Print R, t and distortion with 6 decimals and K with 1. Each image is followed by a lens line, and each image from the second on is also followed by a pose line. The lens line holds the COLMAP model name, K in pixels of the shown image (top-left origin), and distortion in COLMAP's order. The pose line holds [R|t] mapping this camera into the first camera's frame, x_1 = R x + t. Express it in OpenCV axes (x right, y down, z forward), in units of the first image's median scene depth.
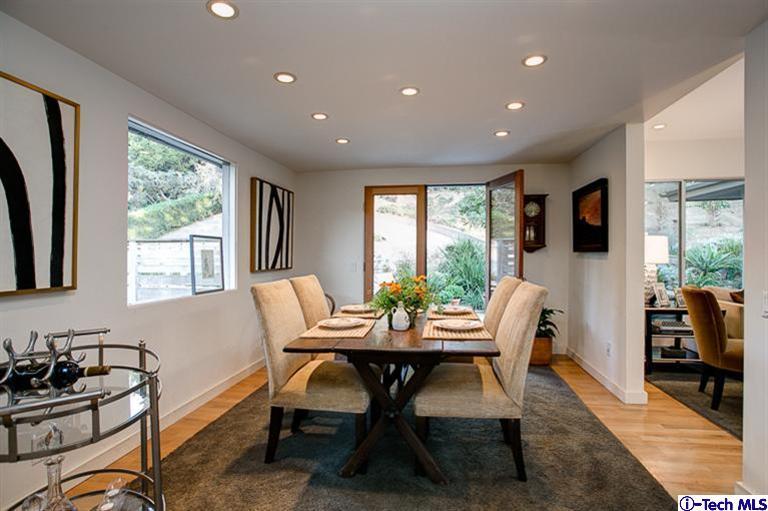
lens RADIAL K [[402.2, 0, 384.0], [0, 402.2, 255.5], [0, 0, 1]] dist [-0.001194, -0.000307]
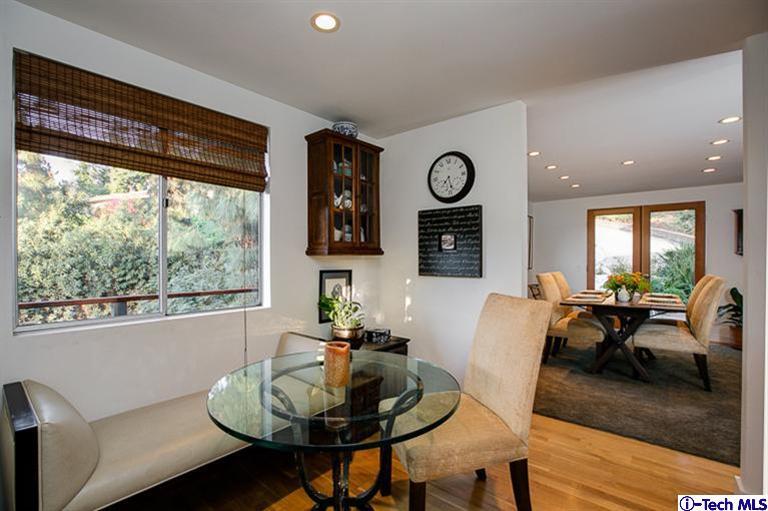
lens RADIAL K [[359.5, 0, 384.0], [0, 359.5, 255.5], [0, 0, 1]] dist [-0.002246, -0.000220]
pose [[0.867200, 0.001157, -0.497959, -0.088192], [-0.006739, 0.999933, -0.009413, 0.000711], [0.497915, 0.011518, 0.867149, -0.931057]]
